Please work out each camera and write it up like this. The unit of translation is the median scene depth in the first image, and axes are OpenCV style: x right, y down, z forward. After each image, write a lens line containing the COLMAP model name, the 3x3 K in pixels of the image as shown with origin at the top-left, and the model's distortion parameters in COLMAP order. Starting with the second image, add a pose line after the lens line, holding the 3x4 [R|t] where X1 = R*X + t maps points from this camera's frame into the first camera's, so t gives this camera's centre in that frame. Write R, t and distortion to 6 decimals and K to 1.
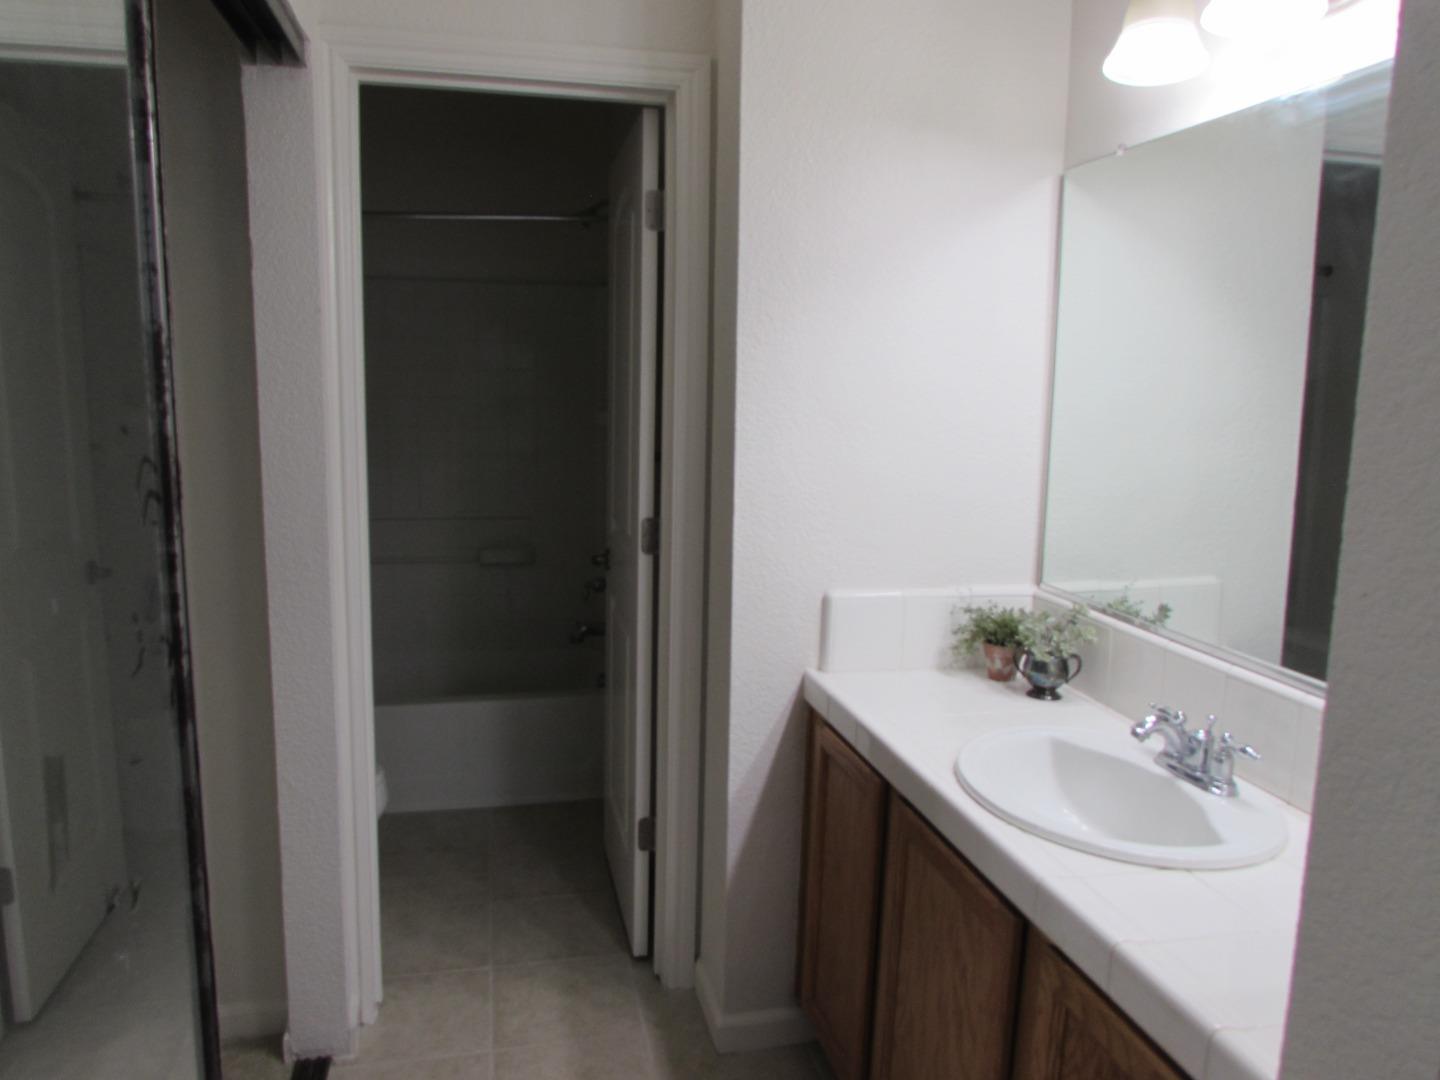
lens RADIAL K [[1073.8, 0, 720.0], [0, 1073.8, 540.0], [0, 0, 1]] dist [-0.003214, -0.001965]
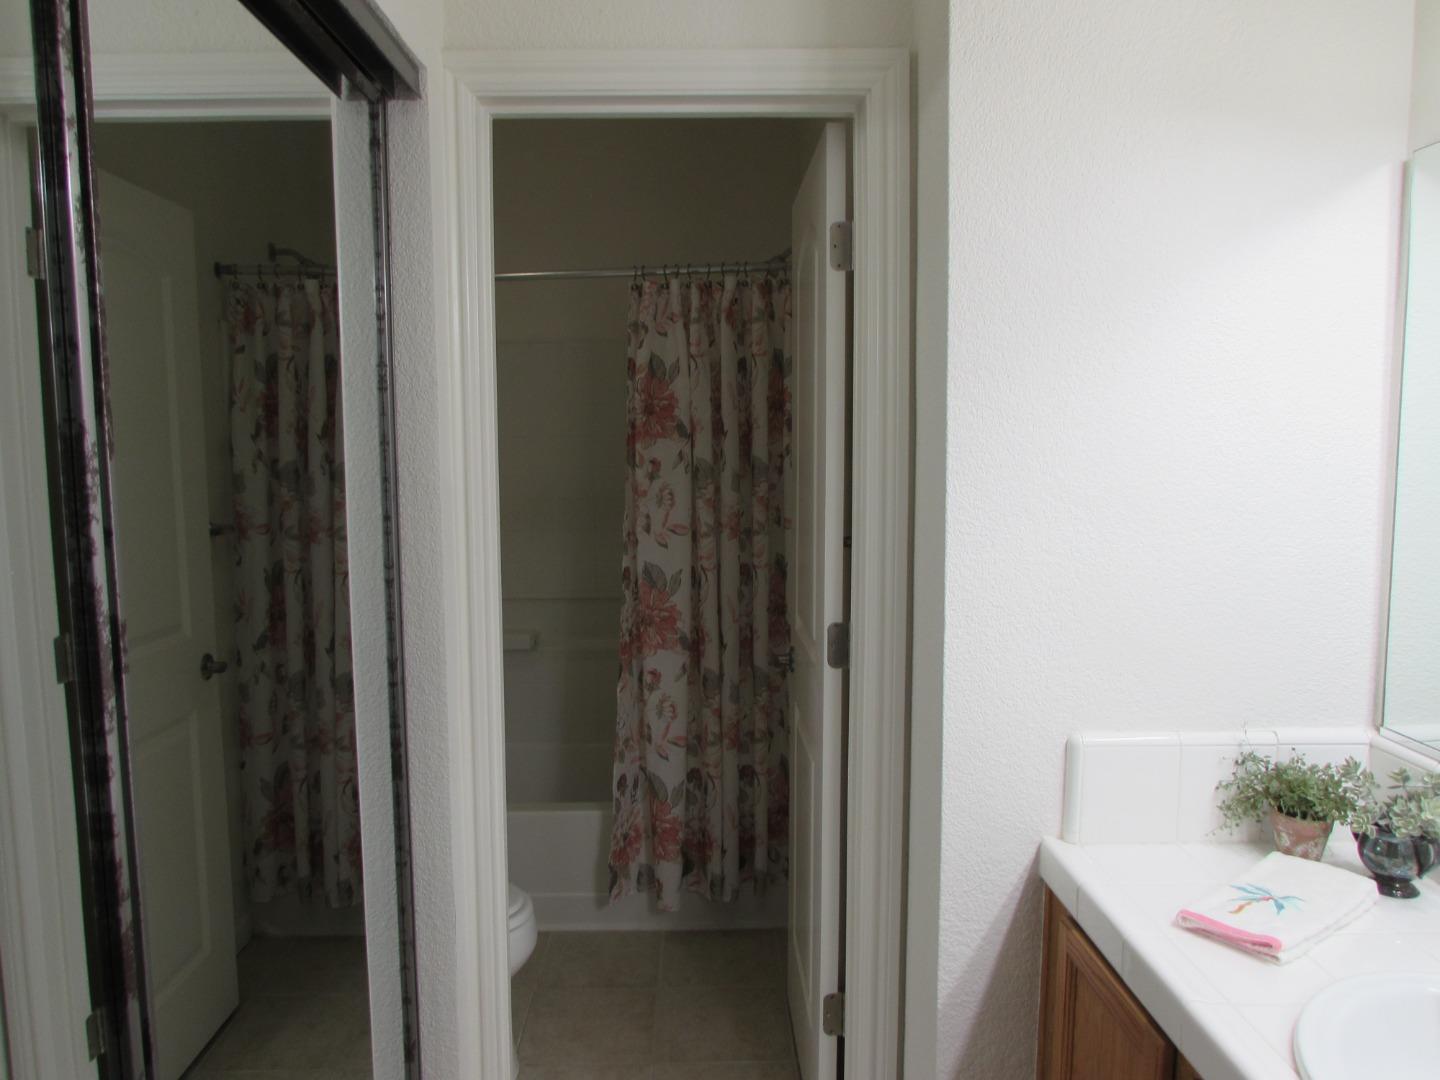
lens RADIAL K [[1056.5, 0, 720.0], [0, 1056.5, 540.0], [0, 0, 1]] dist [-0.021470, 0.000773]
pose [[0.981141, -0.005437, -0.193216, 0.002268], [-0.003240, 0.999001, -0.044563, -0.052749], [0.193265, 0.044349, 0.980144, 0.229134]]
